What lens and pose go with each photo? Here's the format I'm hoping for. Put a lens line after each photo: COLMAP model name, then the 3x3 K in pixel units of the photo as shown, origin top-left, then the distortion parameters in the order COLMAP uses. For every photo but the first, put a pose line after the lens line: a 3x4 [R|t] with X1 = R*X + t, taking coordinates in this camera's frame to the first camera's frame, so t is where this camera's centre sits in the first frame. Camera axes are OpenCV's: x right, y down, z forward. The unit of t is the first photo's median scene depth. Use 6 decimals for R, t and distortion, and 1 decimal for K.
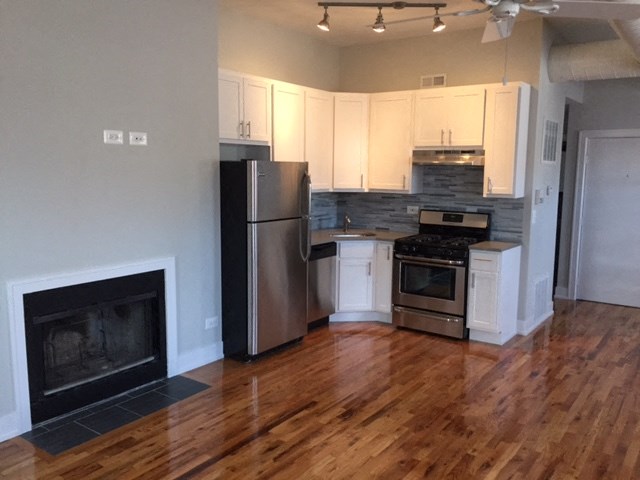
lens RADIAL K [[543.0, 0, 318.8], [0, 543.0, 240.2], [0, 0, 1]] dist [0.038380, -0.005198]
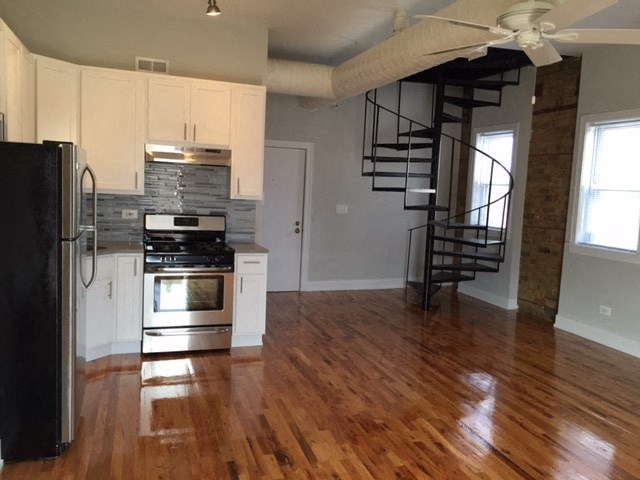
lens RADIAL K [[543.0, 0, 319.2], [0, 543.0, 239.4], [0, 0, 1]] dist [0.038380, -0.005198]
pose [[0.584237, -0.065414, 0.808942, -0.405155], [0.066931, 0.997235, 0.032301, -0.028504], [-0.808818, 0.035271, 0.587000, 0.315910]]
